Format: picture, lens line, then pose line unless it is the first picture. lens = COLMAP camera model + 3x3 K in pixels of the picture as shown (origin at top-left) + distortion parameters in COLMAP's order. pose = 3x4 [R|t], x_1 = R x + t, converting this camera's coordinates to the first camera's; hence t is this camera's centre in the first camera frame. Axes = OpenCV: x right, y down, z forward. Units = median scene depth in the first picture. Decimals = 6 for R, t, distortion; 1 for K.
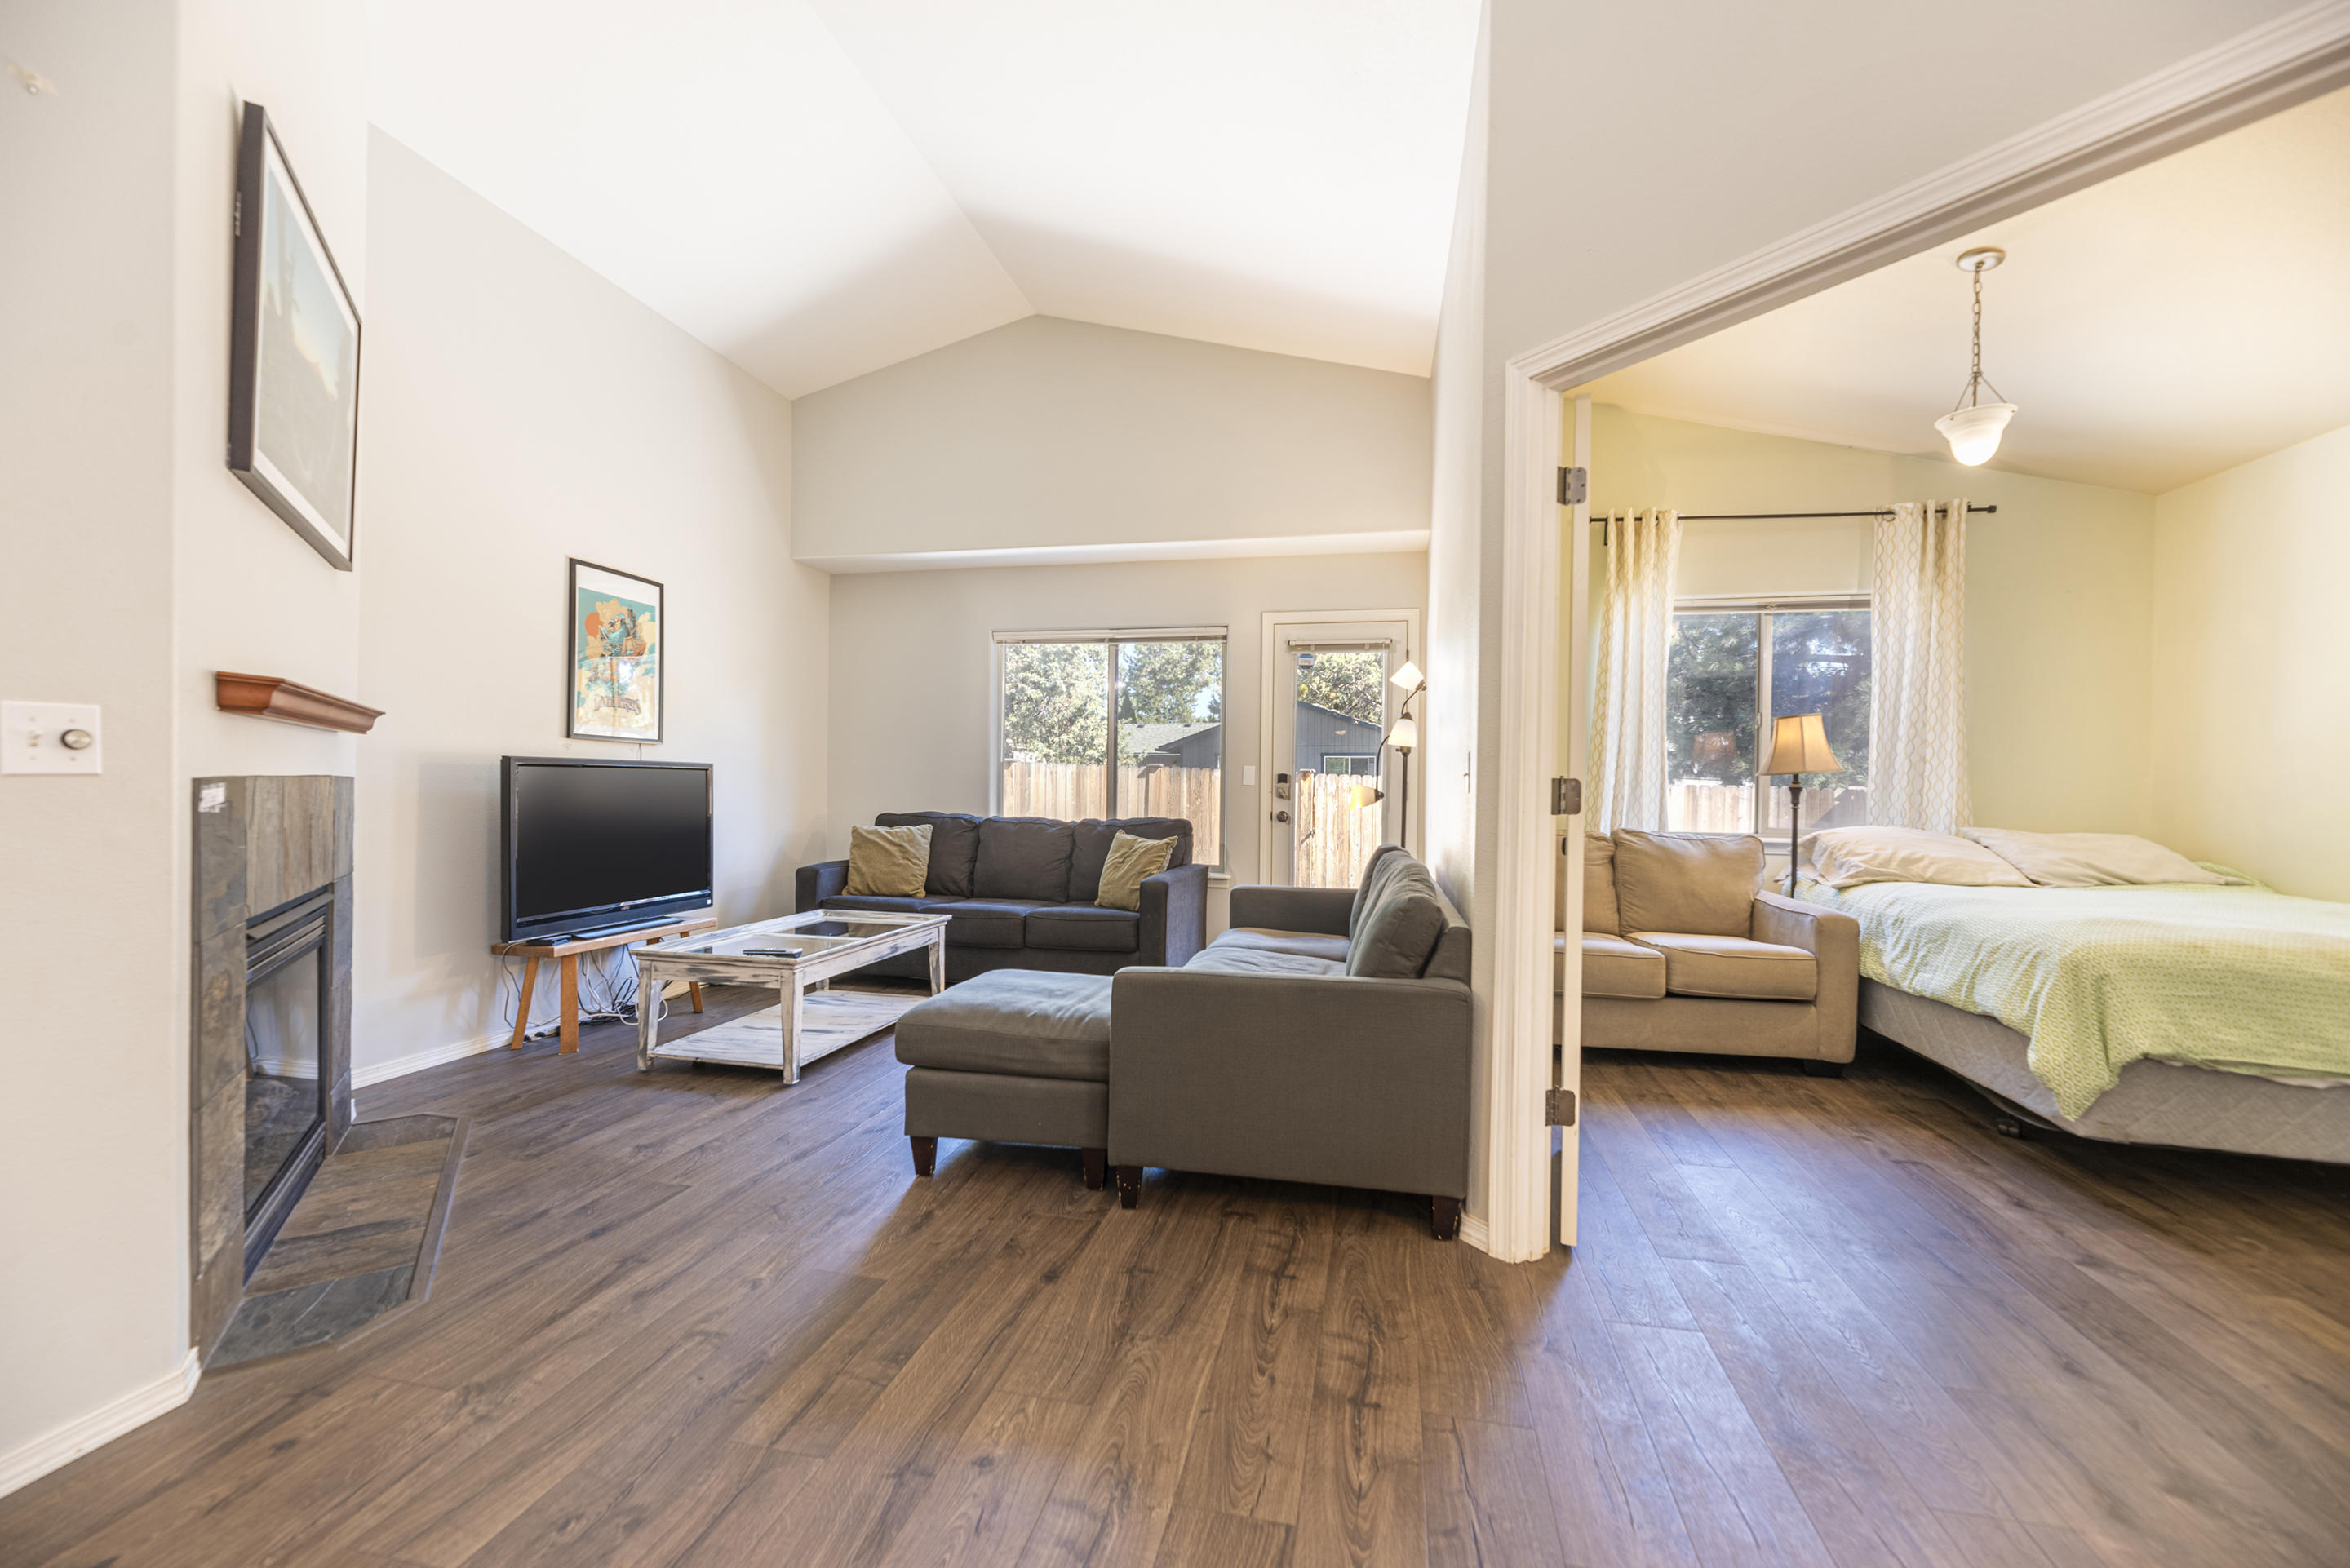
lens RADIAL K [[943.6, 0, 1192.2], [0, 943.6, 789.0], [0, 0, 1]] dist [-0.000015, 0.000305]
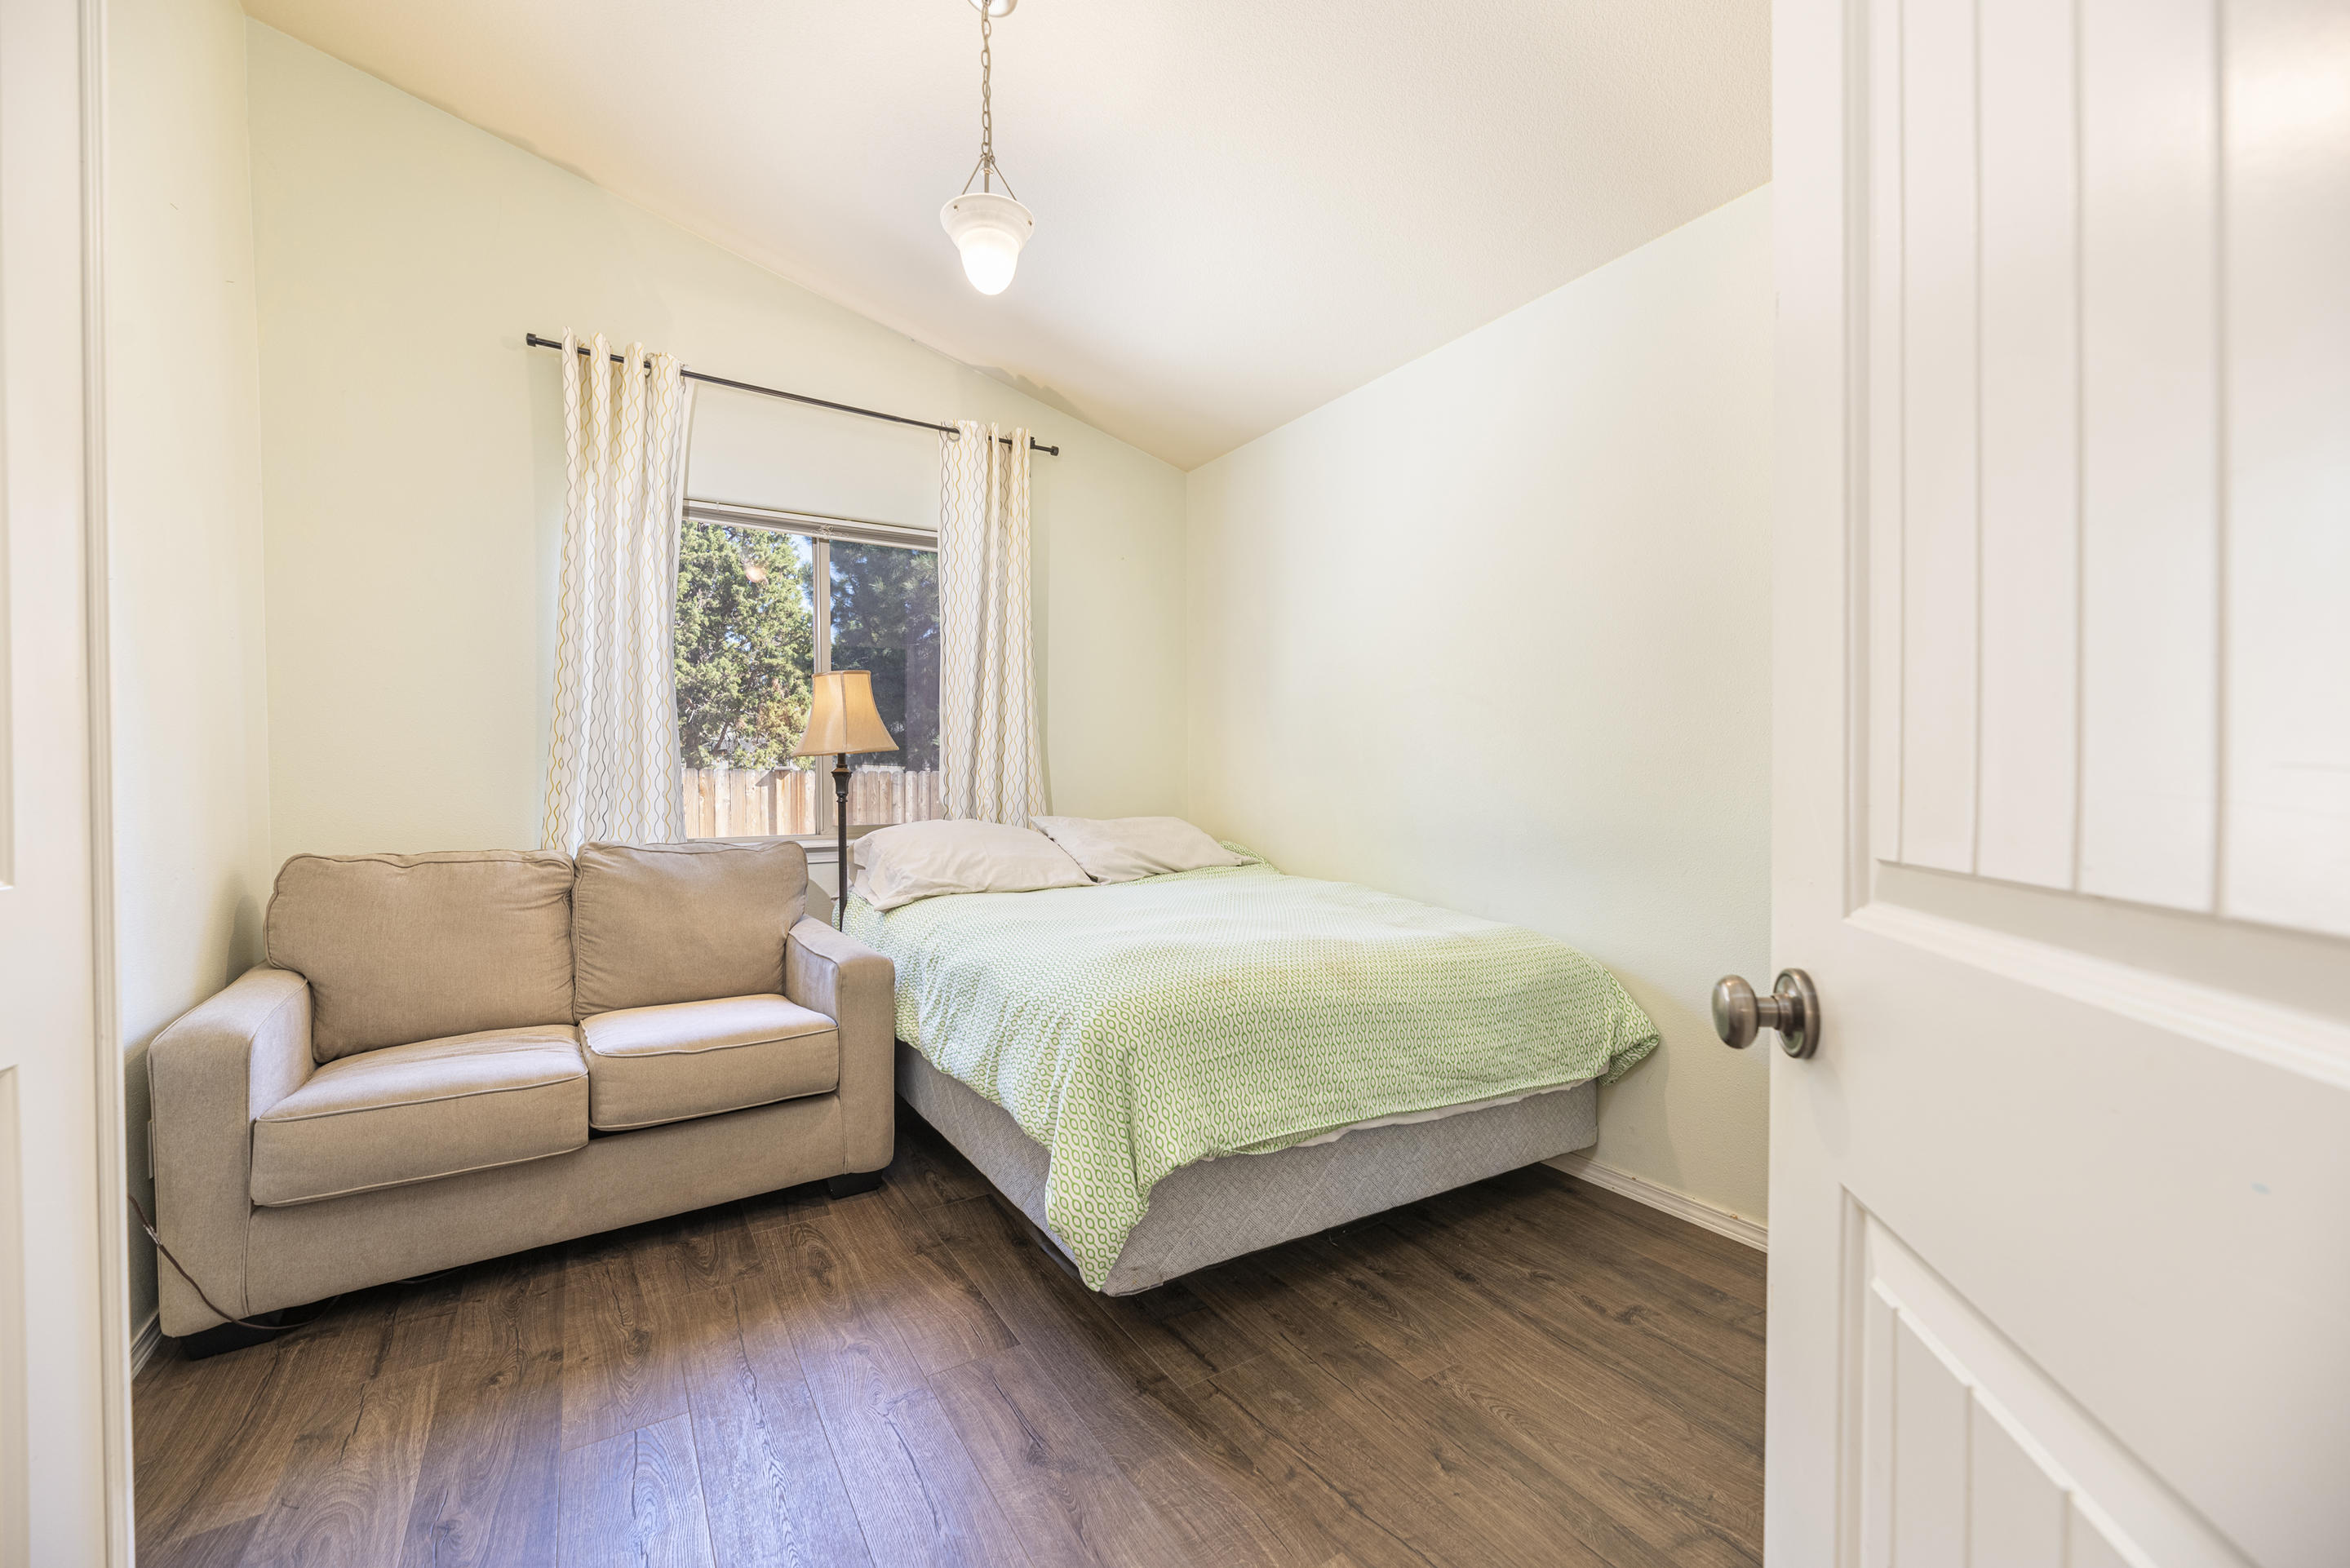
lens RADIAL K [[937.3, 0, 1172.9], [0, 937.3, 788.0], [0, 0, 1]] dist [0.000010, 0.000171]
pose [[0.719606, -0.027293, 0.693846, 0.345452], [0.019024, 0.999627, 0.019591, 0.000952], [-0.694122, -0.000898, 0.719857, 0.326400]]
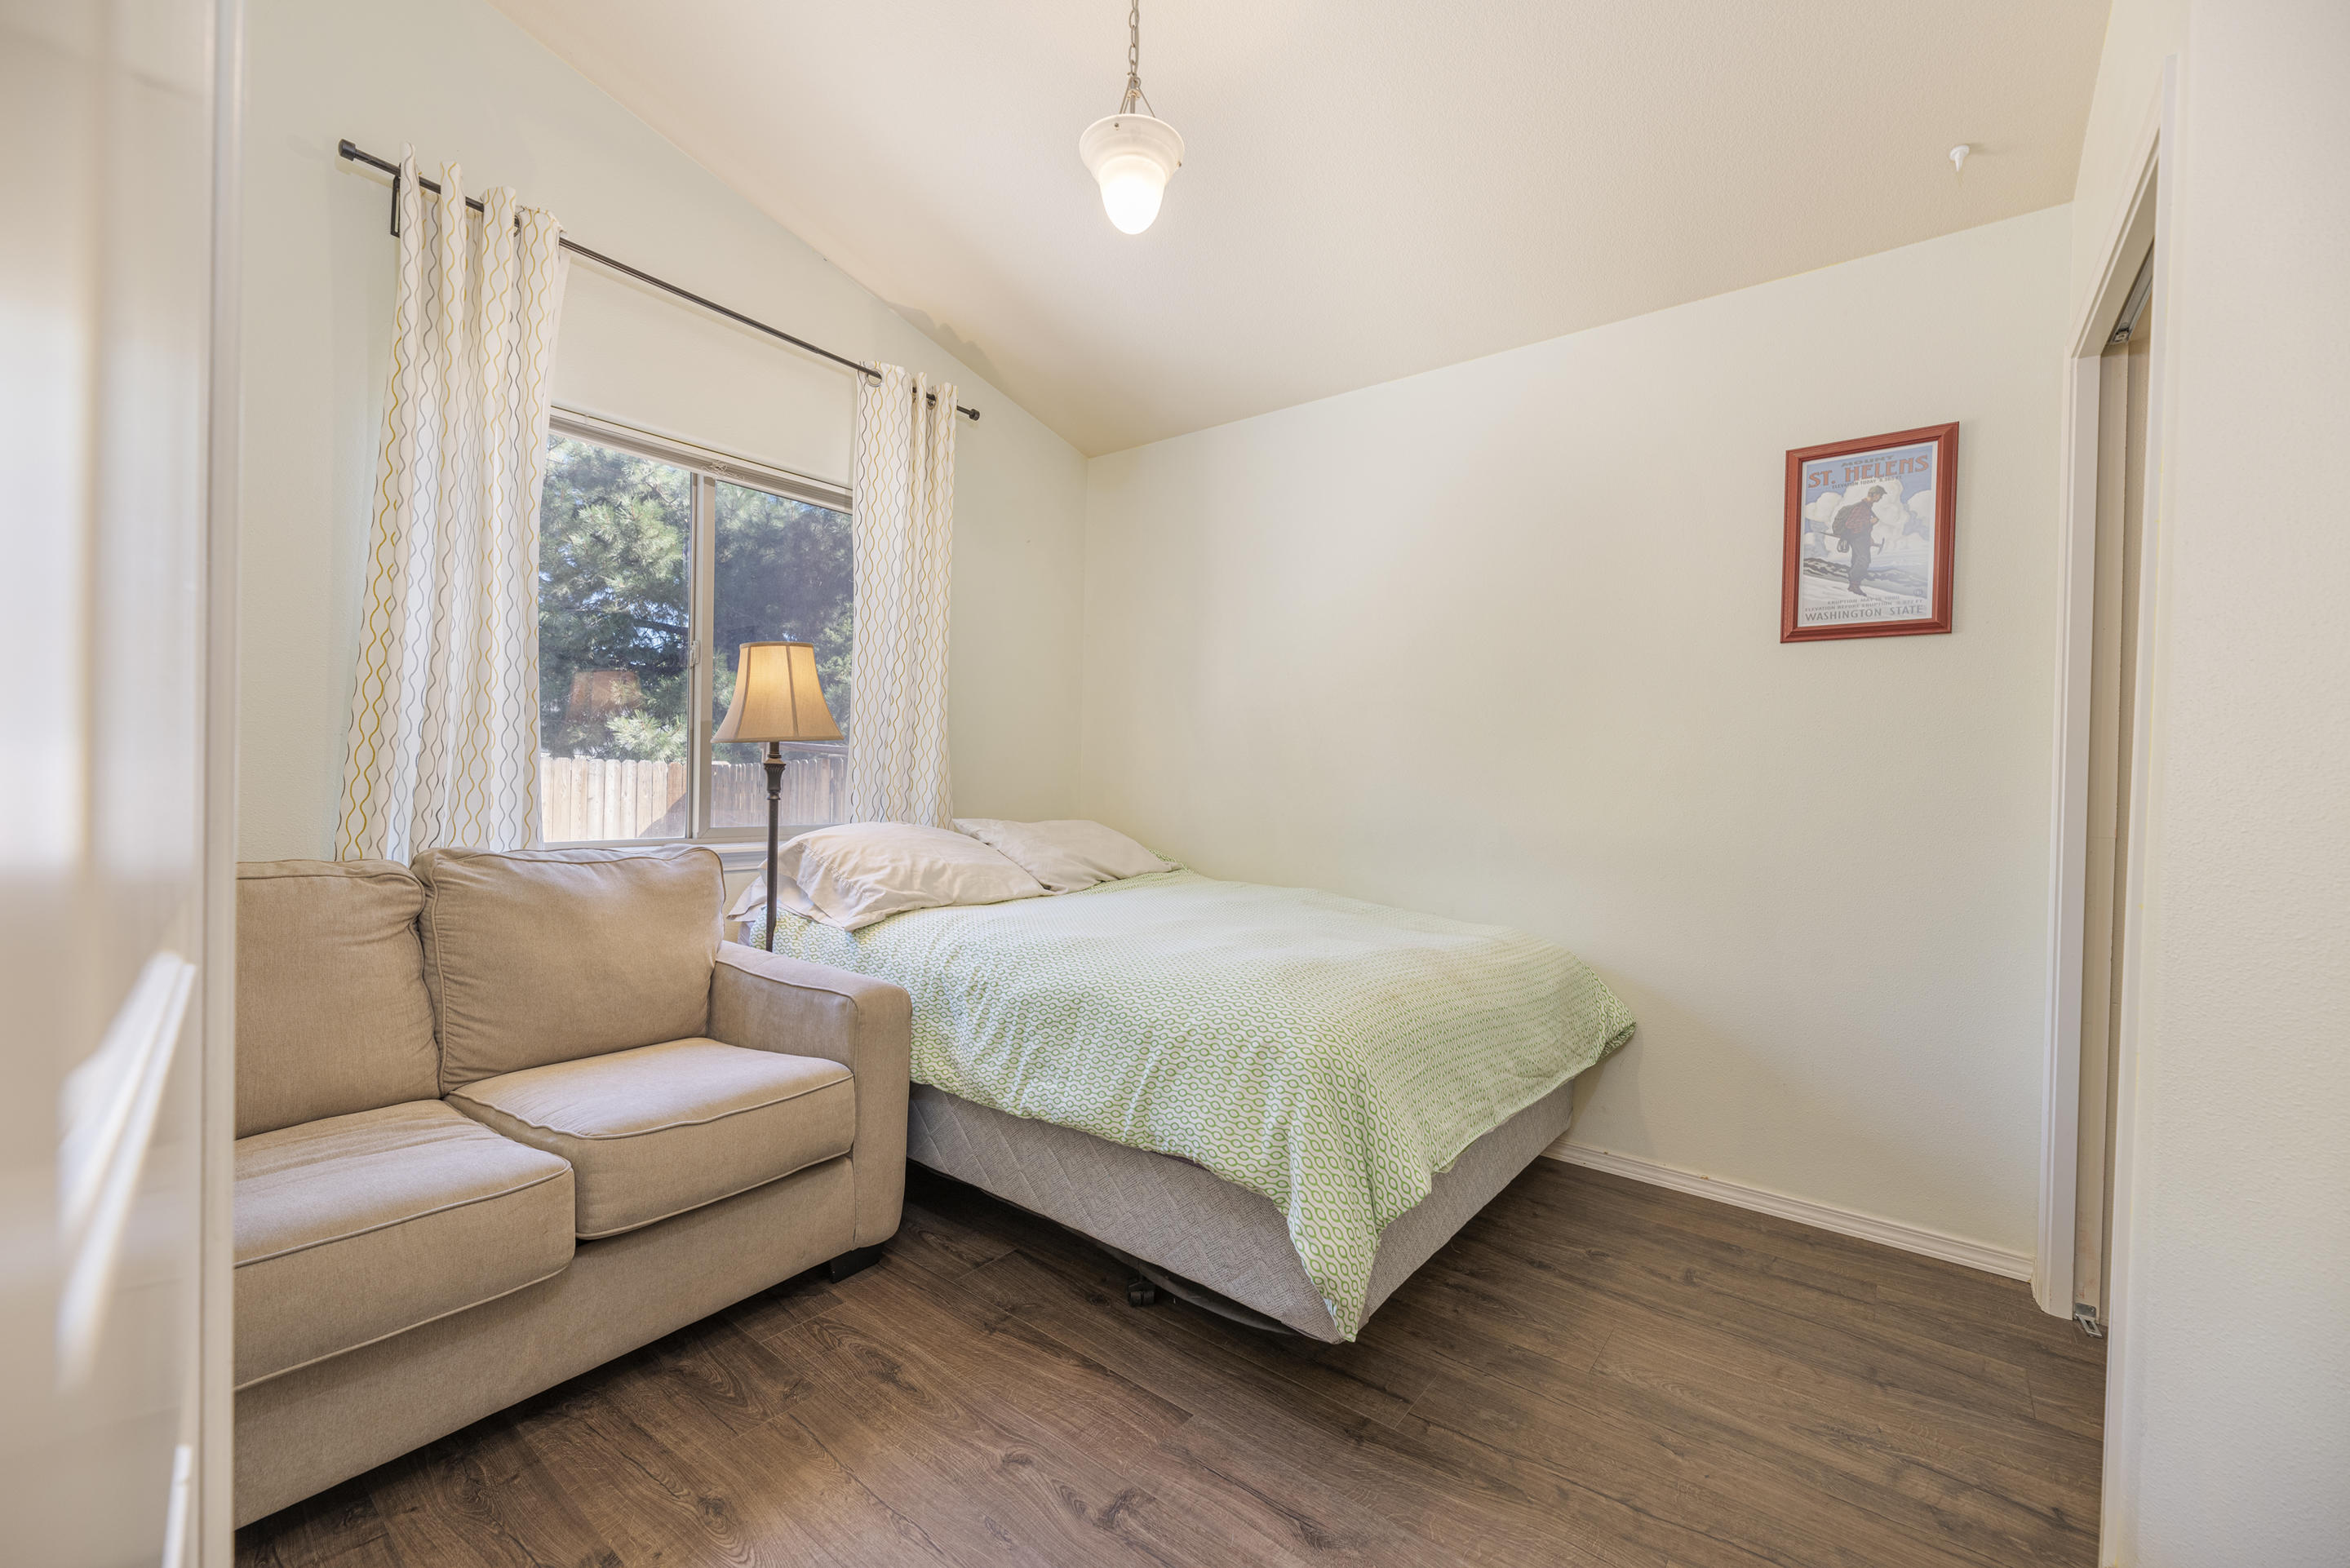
lens RADIAL K [[937.3, 0, 1172.9], [0, 937.3, 788.0], [0, 0, 1]] dist [0.000010, 0.000171]
pose [[0.445659, -0.013561, 0.895100, 0.233777], [-0.011126, 0.999724, 0.020686, -0.001786], [-0.895134, -0.019178, 0.445385, 0.542937]]
